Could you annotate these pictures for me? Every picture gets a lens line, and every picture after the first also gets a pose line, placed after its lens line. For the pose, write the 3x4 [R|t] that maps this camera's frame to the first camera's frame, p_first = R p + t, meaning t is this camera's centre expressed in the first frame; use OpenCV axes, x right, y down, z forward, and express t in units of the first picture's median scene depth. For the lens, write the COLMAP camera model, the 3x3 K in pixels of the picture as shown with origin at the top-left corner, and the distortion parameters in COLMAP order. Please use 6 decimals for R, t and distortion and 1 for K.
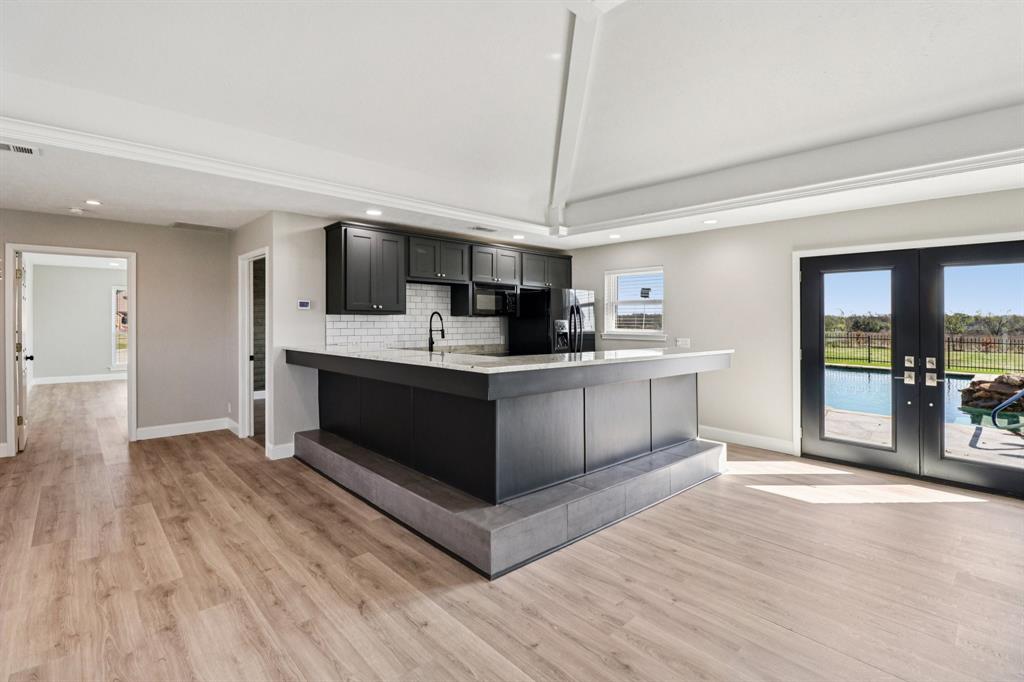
lens RADIAL K [[472.5, 0, 508.6], [0, 472.5, 320.1], [0, 0, 1]] dist [-0.001653, -0.012632]
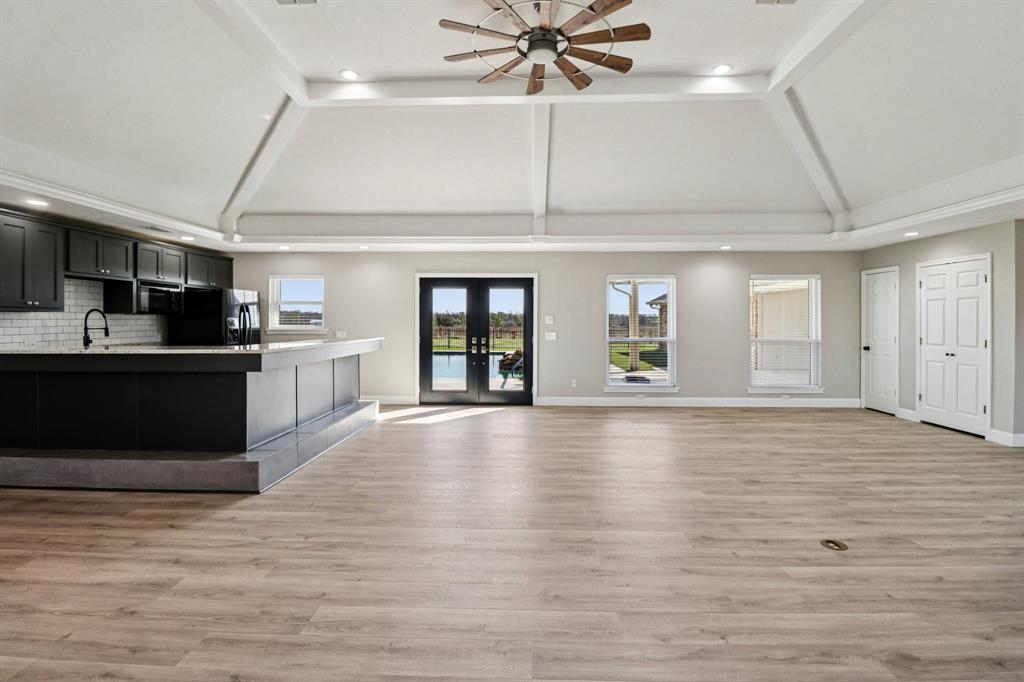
lens RADIAL K [[472.5, 0, 508.6], [0, 472.5, 320.1], [0, 0, 1]] dist [-0.001653, -0.012632]
pose [[0.707545, -0.005616, 0.706646, -0.222683], [0.000667, 0.999973, 0.007280, -0.001607], [-0.706668, -0.004679, 0.707529, -0.252211]]
